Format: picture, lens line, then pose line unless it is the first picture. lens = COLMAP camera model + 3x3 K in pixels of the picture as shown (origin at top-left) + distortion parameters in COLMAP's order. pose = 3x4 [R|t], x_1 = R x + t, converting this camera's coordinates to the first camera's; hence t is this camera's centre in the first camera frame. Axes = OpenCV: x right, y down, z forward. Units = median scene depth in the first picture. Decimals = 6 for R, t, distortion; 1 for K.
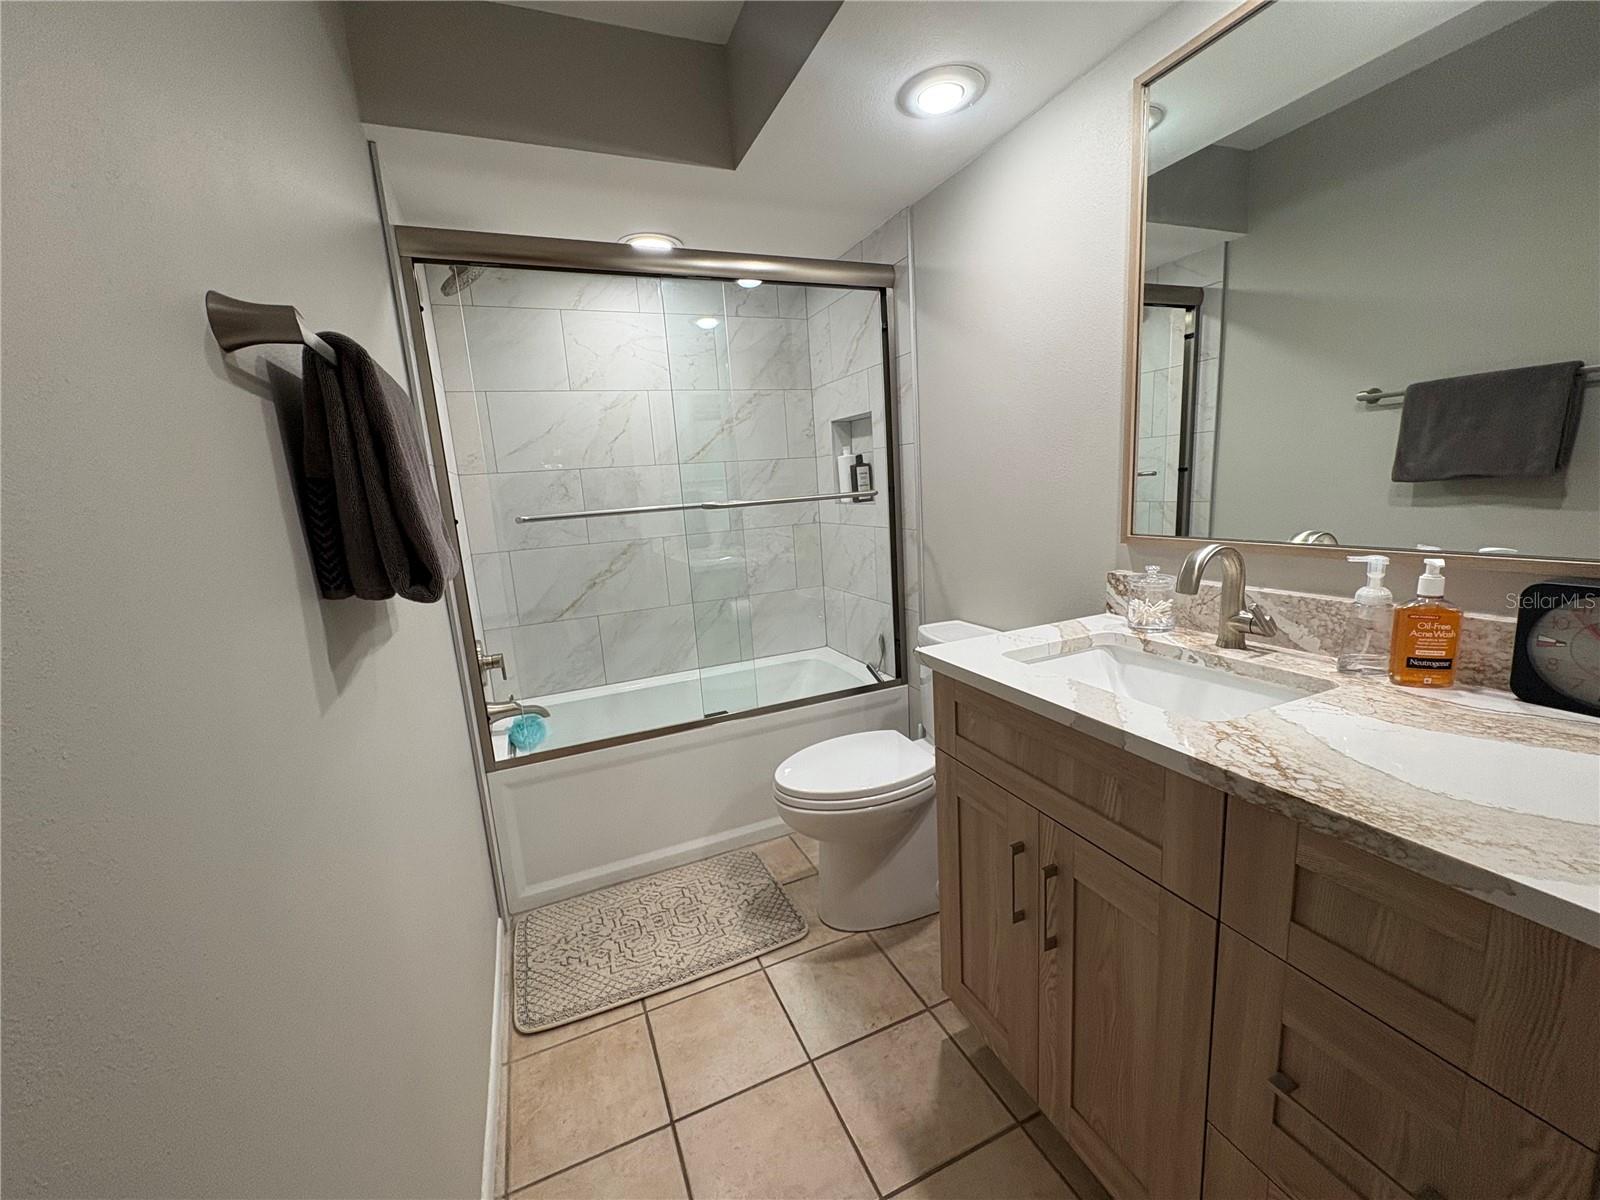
lens RADIAL K [[638.8, 0, 797.0], [0, 638.8, 594.9], [0, 0, 1]] dist [-0.000318, 0.000699]
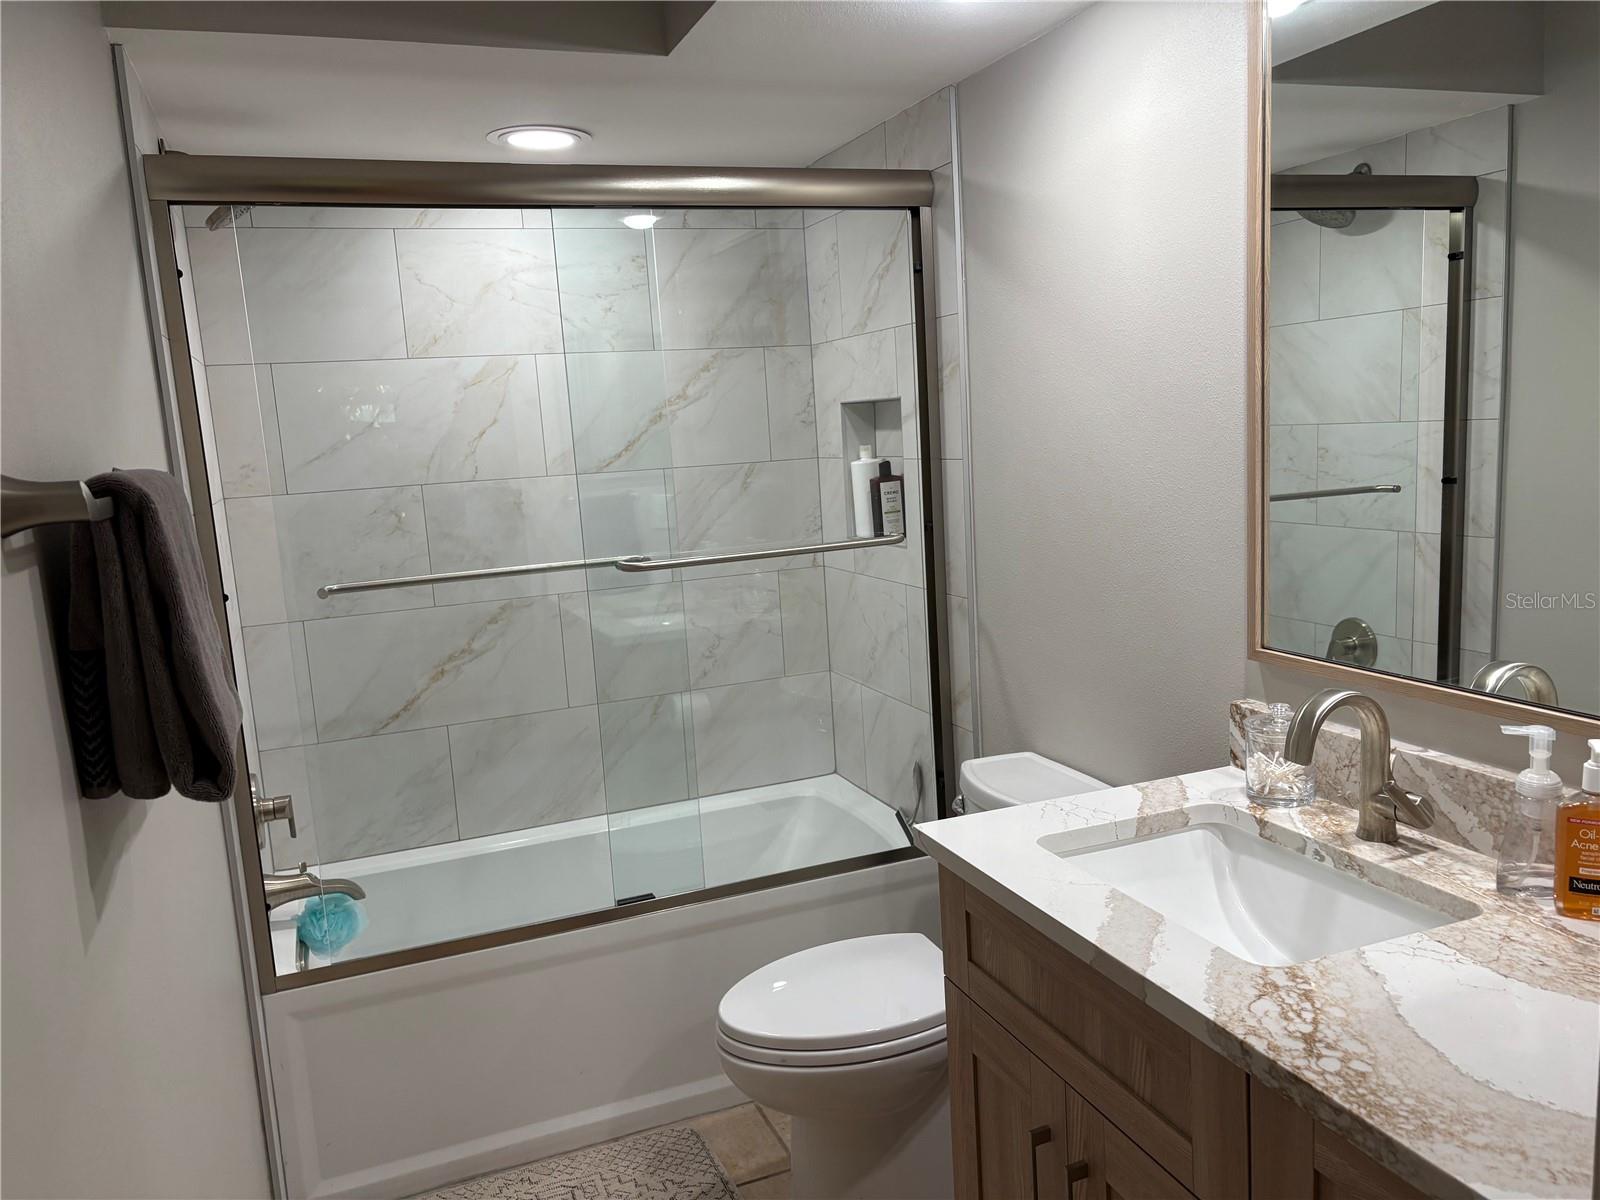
lens RADIAL K [[1205.2, 0, 798.4], [0, 1205.2, 604.1], [0, 0, 1]] dist [0.034378, -0.026207]
pose [[0.999592, 0.009856, -0.026824, 0.067070], [-0.010505, 0.999652, -0.024179, -0.079861], [0.026576, 0.024451, 0.999348, -0.184173]]
